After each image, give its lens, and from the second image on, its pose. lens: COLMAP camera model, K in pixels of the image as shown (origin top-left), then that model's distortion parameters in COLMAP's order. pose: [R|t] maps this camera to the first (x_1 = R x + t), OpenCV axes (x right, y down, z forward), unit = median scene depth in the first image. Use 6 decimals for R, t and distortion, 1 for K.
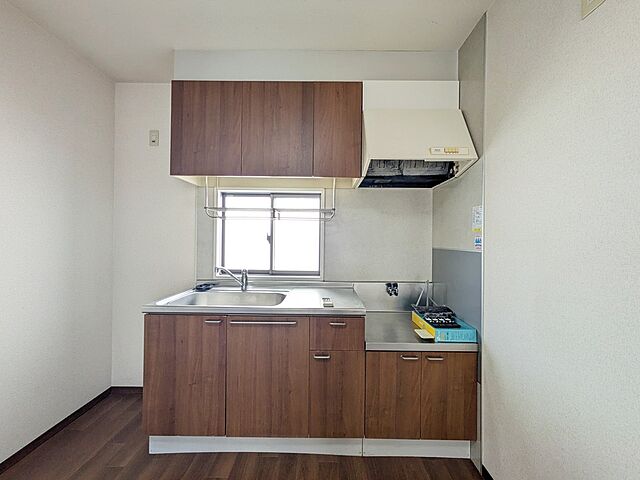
lens RADIAL K [[252.0, 0, 321.1], [0, 252.0, 240.5], [0, 0, 1]] dist [0.004290, 0.000850]
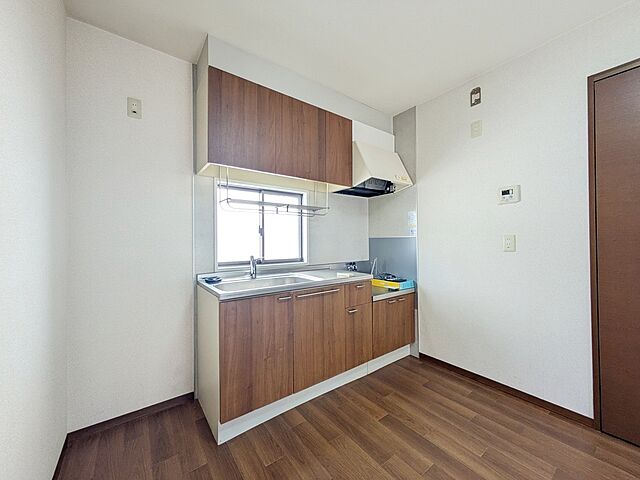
lens RADIAL K [[252.0, 0, 323.6], [0, 252.0, 239.4], [0, 0, 1]] dist [0.004290, 0.000850]
pose [[0.793312, -0.014813, 0.608635, -0.848745], [0.017475, 0.999846, 0.001556, 0.042406], [-0.608565, 0.009402, 0.793449, -0.031981]]
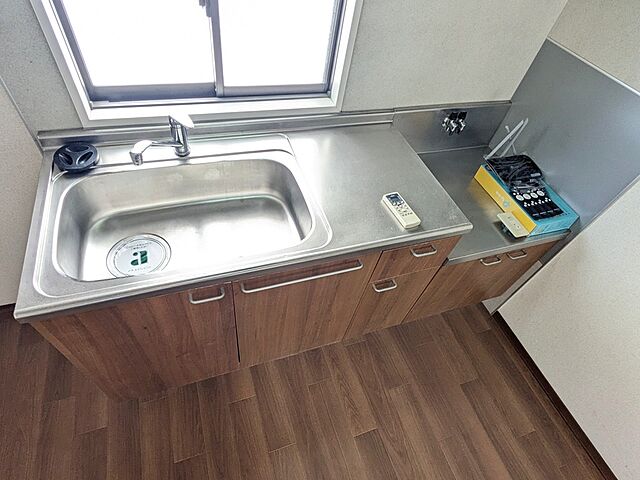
lens RADIAL K [[353.1, 0, 316.0], [0, 353.1, 242.8], [0, 0, 1]] dist [0.006865, 0.000163]
pose [[0.936540, -0.185276, 0.297598, -0.355659], [-0.122199, 0.623136, 0.772508, -0.253703], [-0.328572, -0.759852, 0.560951, 0.539144]]
